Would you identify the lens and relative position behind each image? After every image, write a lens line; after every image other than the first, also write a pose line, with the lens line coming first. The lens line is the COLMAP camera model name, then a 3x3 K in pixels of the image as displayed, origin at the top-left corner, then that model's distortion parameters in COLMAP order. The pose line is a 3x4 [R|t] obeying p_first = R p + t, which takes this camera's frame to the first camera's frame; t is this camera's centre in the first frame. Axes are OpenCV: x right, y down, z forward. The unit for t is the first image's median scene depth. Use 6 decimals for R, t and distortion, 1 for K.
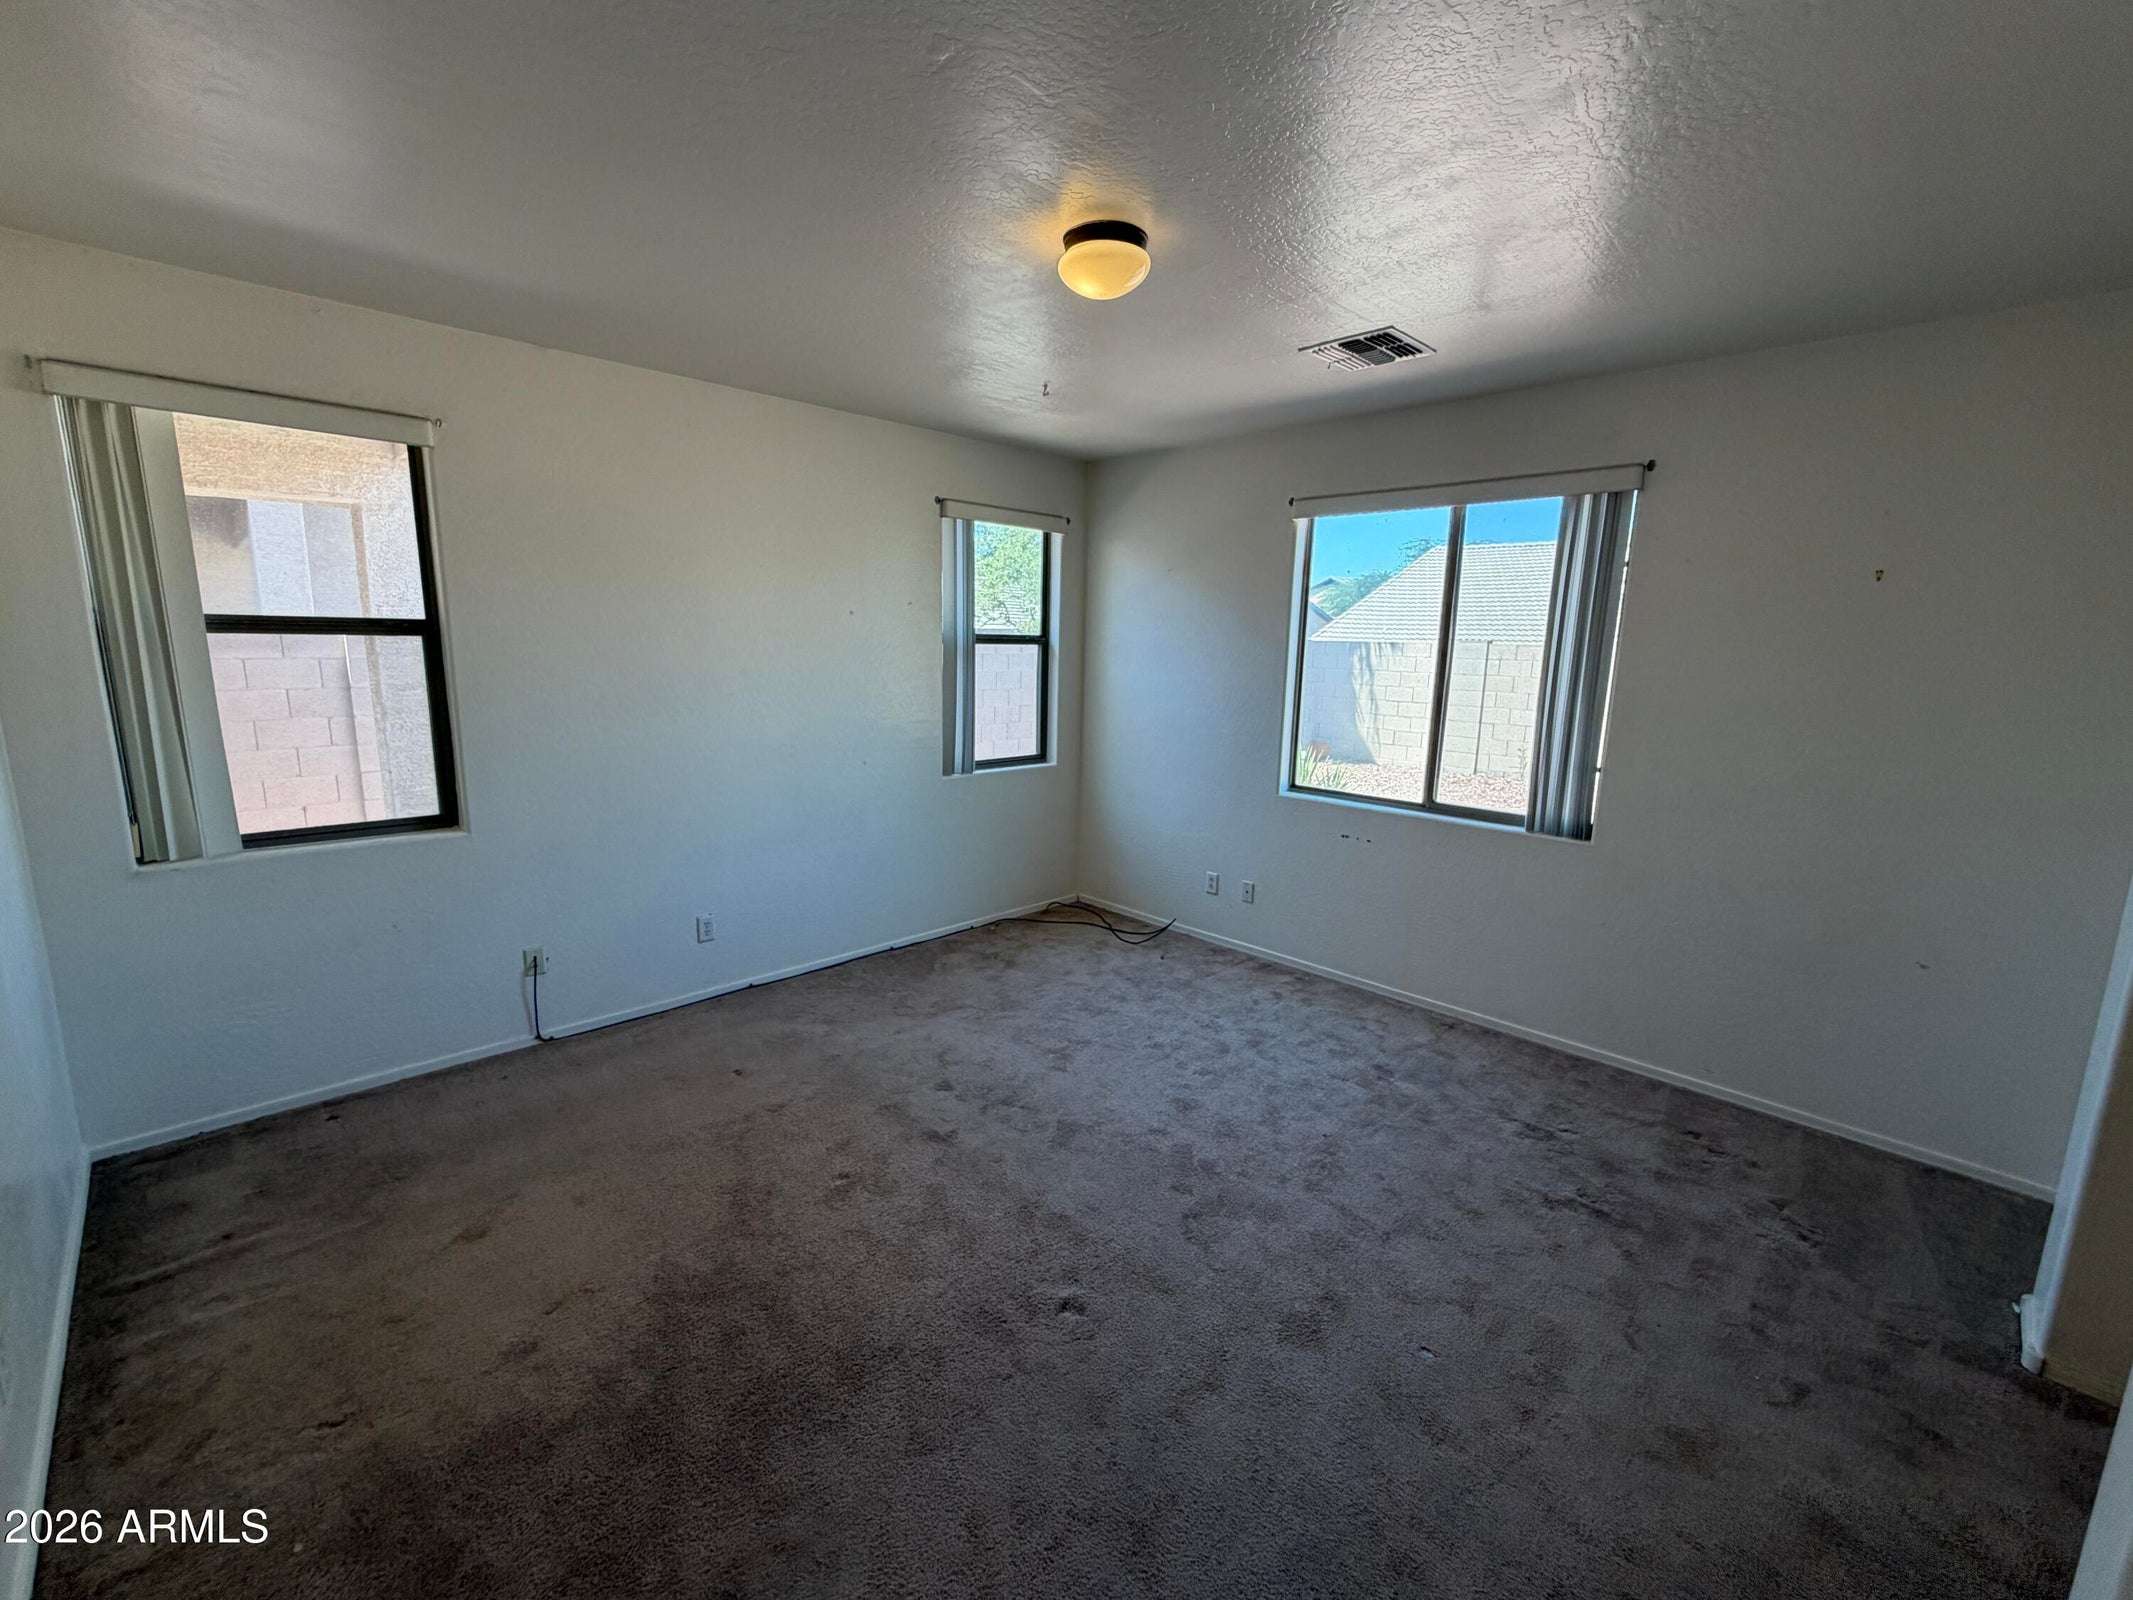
lens RADIAL K [[890.8, 0, 1068.3], [0, 890.8, 800.6], [0, 0, 1]] dist [-0.000725, 0.000774]
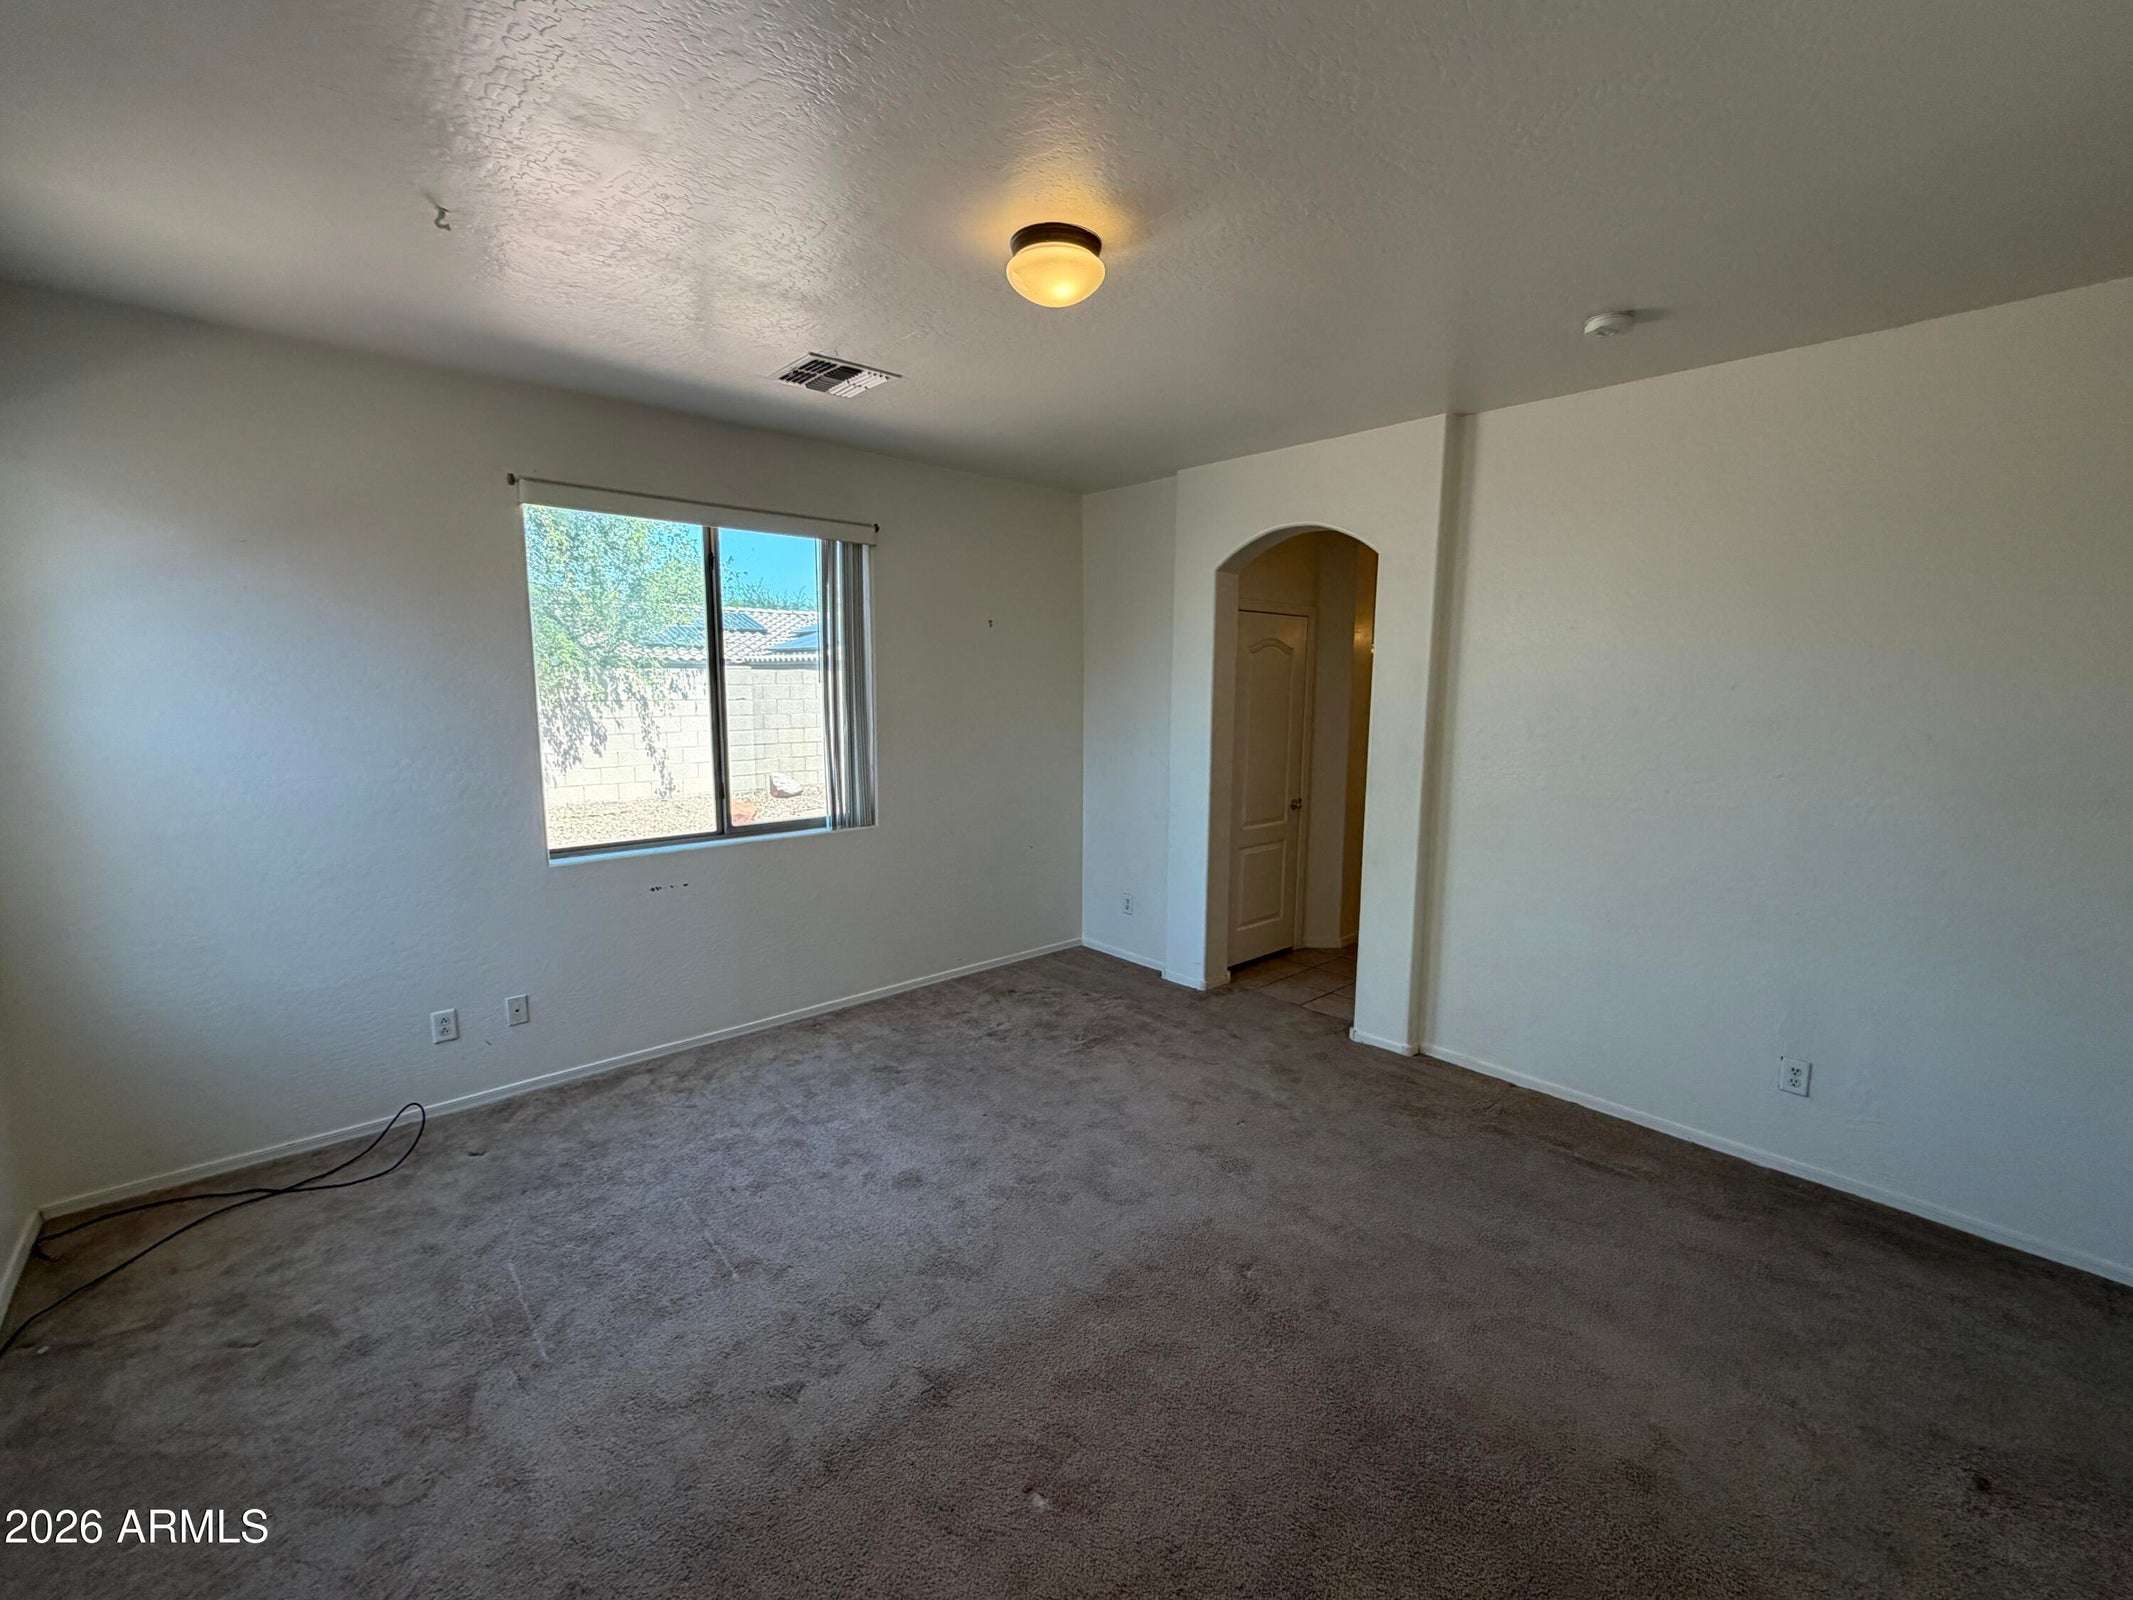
lens RADIAL K [[897.8, 0, 1066.5], [0, 897.8, 800.0], [0, 0, 1]] dist [0.015592, 0.000224]
pose [[0.057145, -0.161327, 0.985245, -0.594930], [0.174880, 0.973217, 0.149214, -0.121234], [-0.982930, 0.163773, 0.083828, 0.600894]]
